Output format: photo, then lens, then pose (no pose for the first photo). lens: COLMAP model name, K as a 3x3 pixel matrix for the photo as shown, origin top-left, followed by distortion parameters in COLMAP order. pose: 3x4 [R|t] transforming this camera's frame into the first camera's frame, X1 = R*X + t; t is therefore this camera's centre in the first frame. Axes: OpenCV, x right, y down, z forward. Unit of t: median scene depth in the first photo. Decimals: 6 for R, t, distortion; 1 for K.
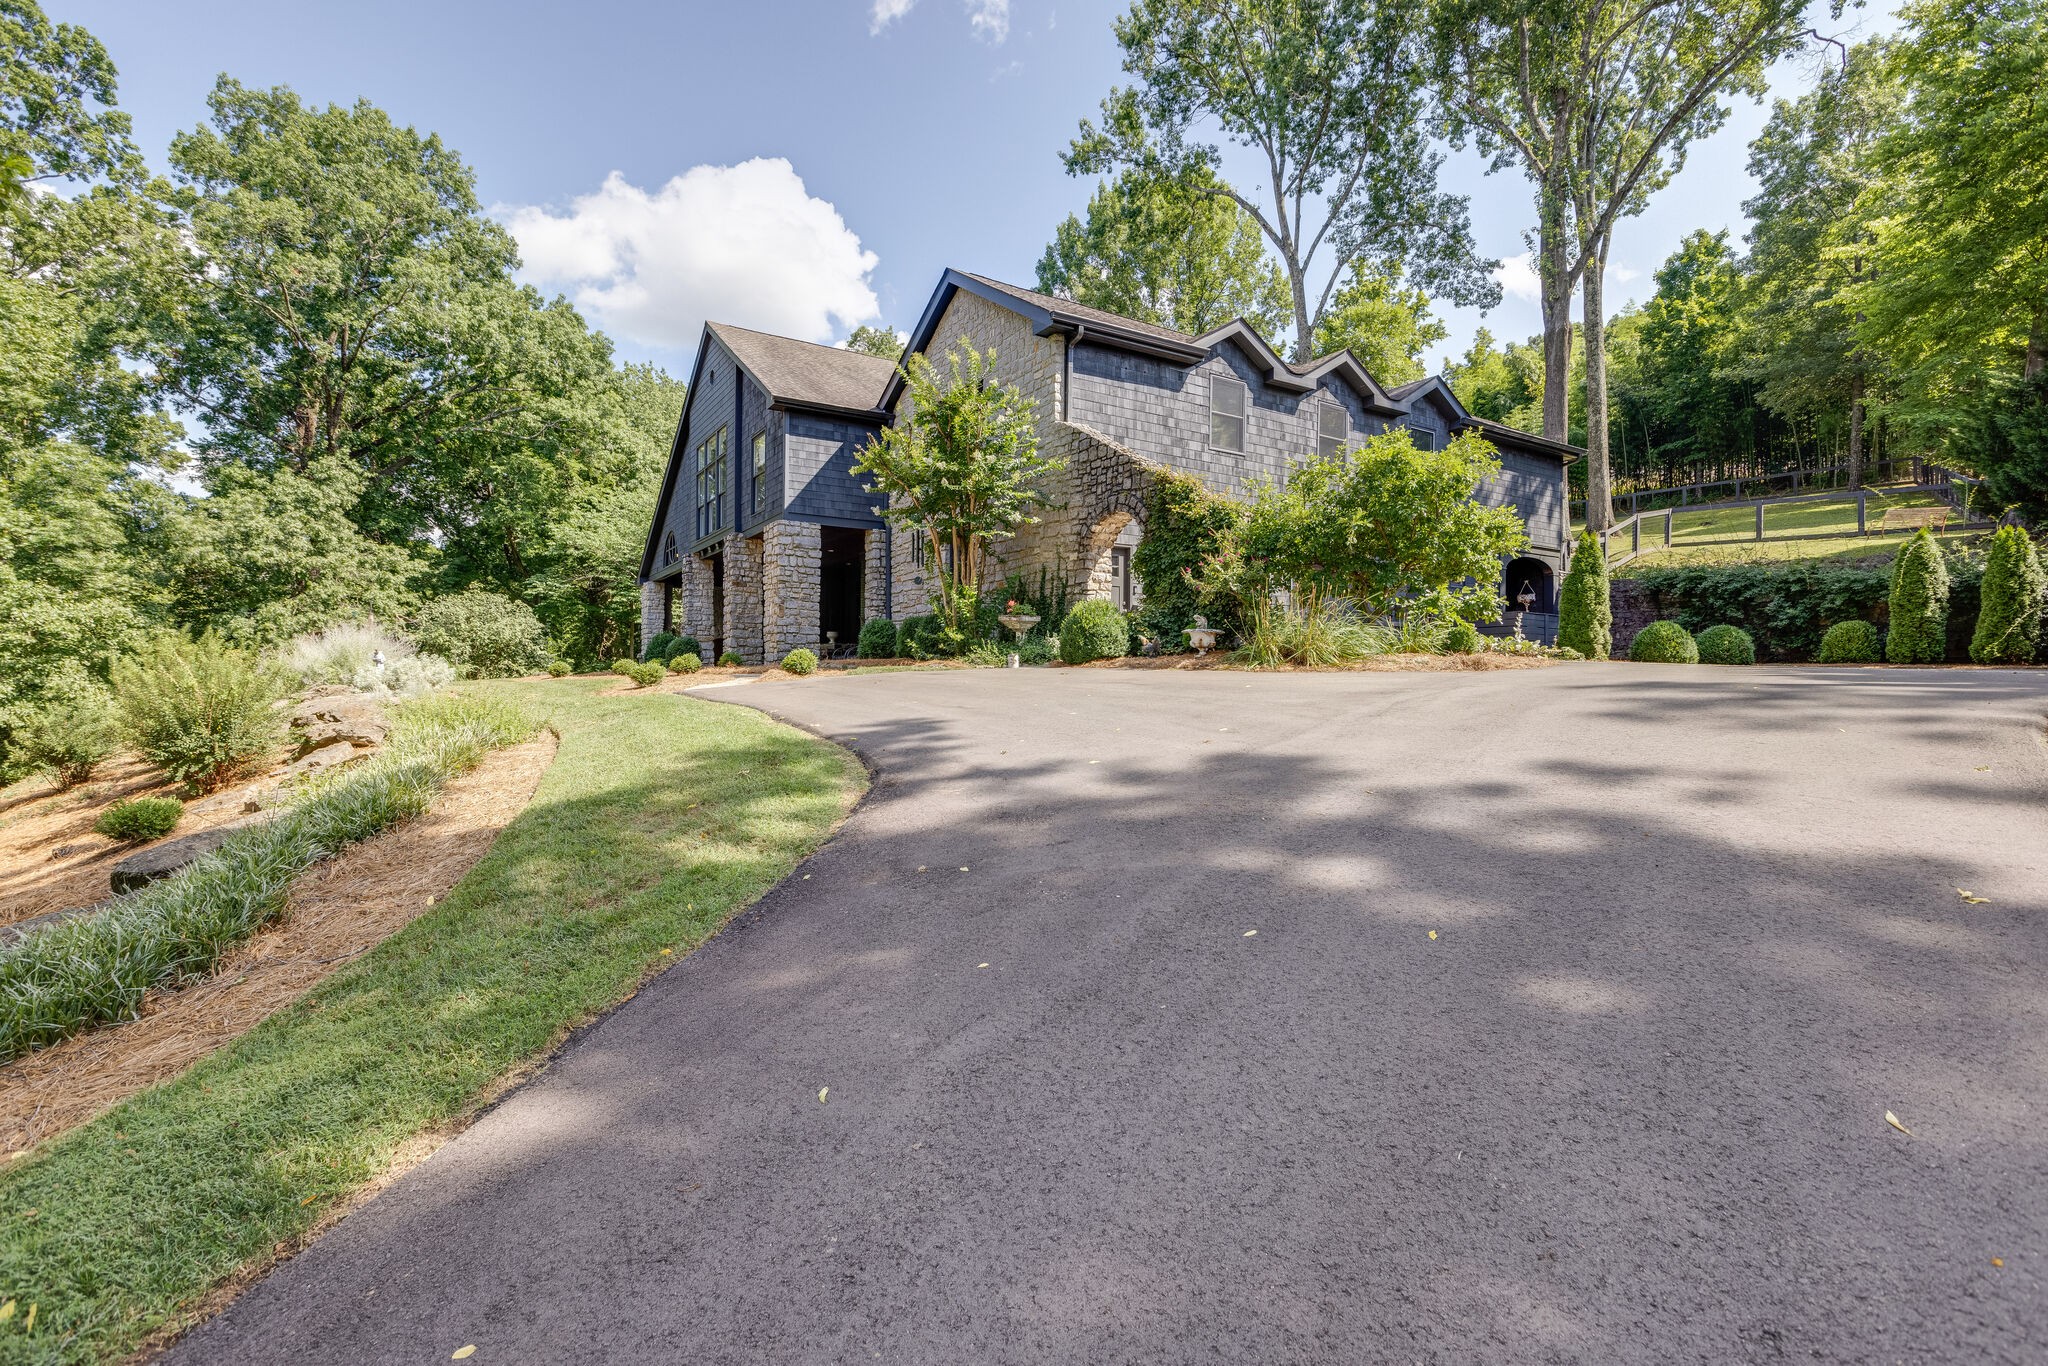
lens RADIAL K [[906.0, 0, 1024.0], [0, 906.0, 683.0], [0, 0, 1]] dist [-0.002322, 0.000290]
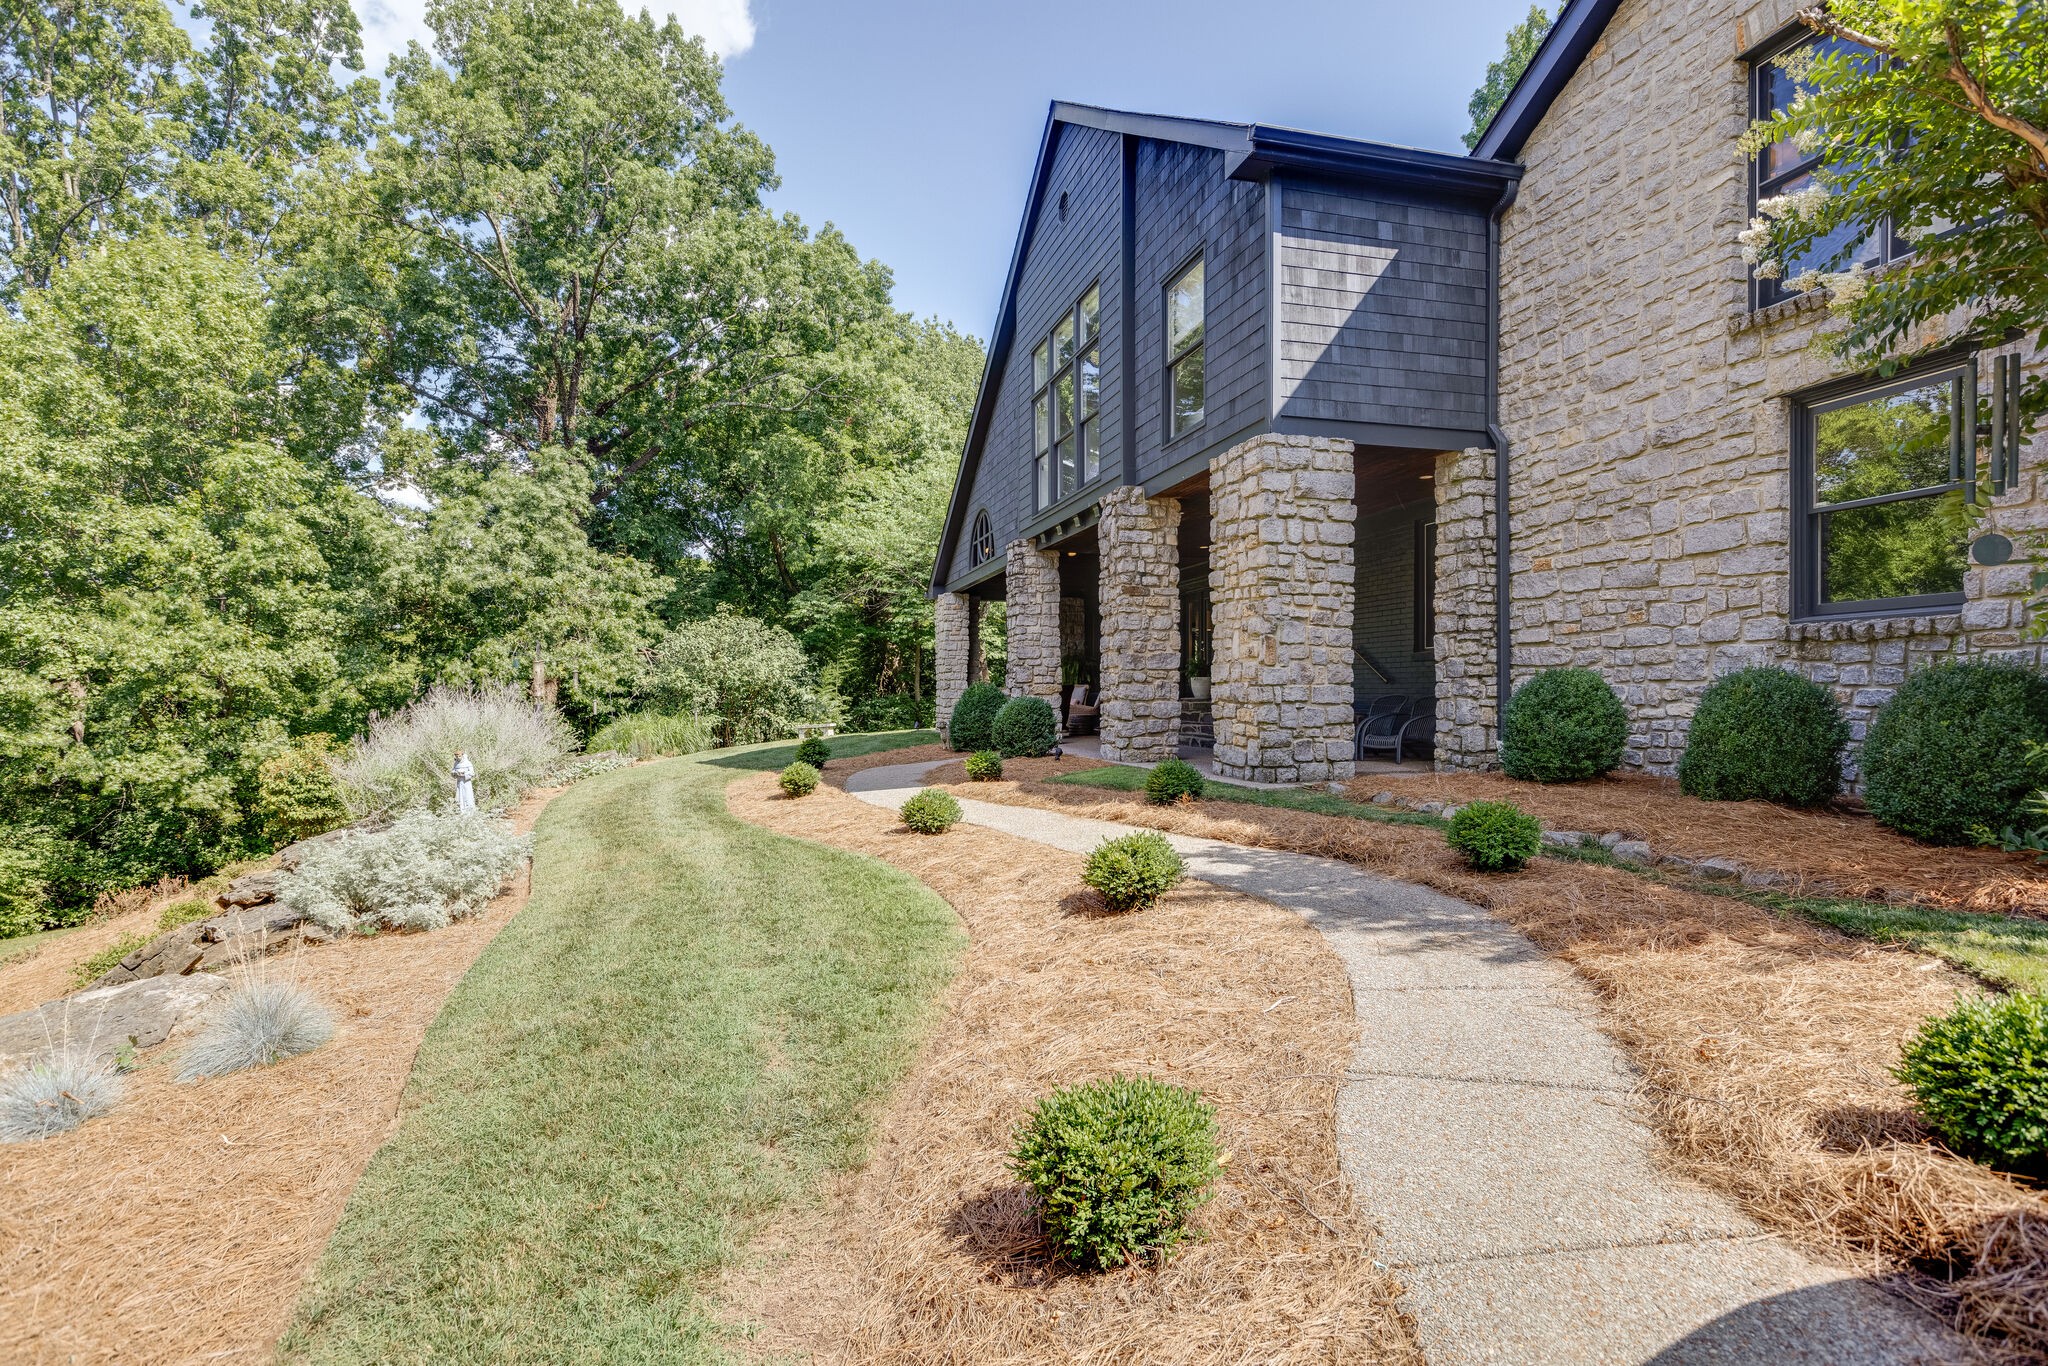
lens RADIAL K [[996.3, 0, 1046.6], [0, 996.3, 699.6], [0, 0, 1]] dist [-0.010161, -0.000291]
pose [[0.962498, -0.009265, -0.271131, -0.131116], [0.010761, 0.999934, 0.004033, -0.032234], [0.271076, -0.006799, 0.962534, 0.284125]]
